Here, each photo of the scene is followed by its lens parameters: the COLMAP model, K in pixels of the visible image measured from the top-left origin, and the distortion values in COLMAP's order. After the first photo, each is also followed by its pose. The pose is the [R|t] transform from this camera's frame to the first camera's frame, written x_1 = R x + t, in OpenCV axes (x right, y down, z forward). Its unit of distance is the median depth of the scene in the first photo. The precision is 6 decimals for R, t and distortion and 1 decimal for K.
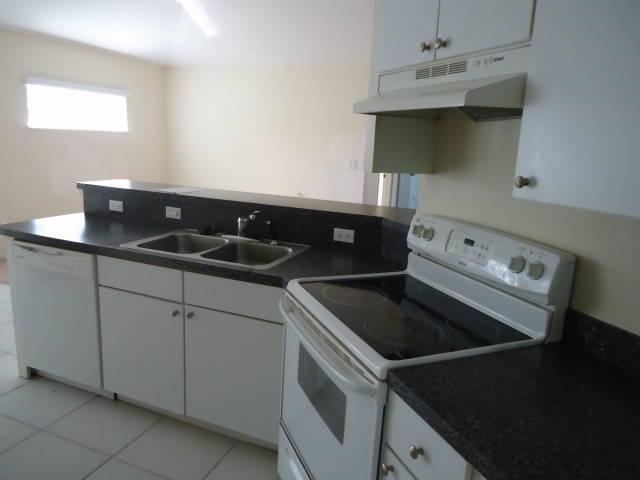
lens RADIAL K [[467.3, 0, 323.6], [0, 467.3, 240.3], [0, 0, 1]] dist [-0.017221, 0.023763]
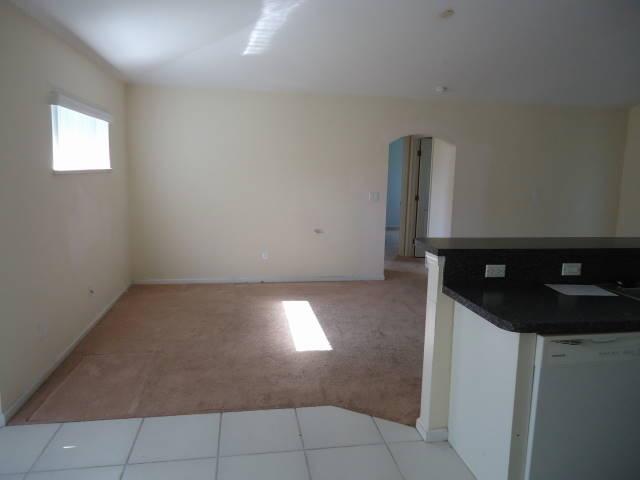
lens RADIAL K [[467.3, 0, 320.8], [0, 467.3, 241.2], [0, 0, 1]] dist [-0.017221, 0.023763]
pose [[0.844924, -0.105673, 0.524344, -1.196605], [0.127250, 0.991857, -0.005157, -0.170967], [-0.519529, 0.071080, 0.851491, 0.480874]]
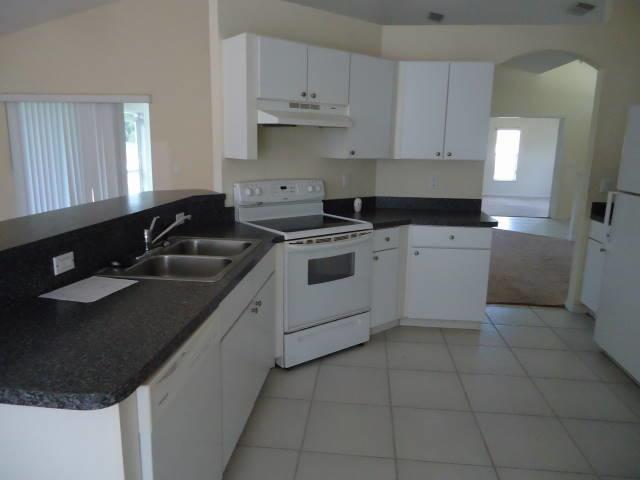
lens RADIAL K [[467.3, 0, 320.9], [0, 467.3, 239.6], [0, 0, 1]] dist [-0.017221, 0.023763]
pose [[-0.282132, -0.243218, 0.928034, -0.990415], [0.175667, 0.937880, 0.299203, -0.215952], [-0.943156, 0.247440, -0.221881, 0.805006]]
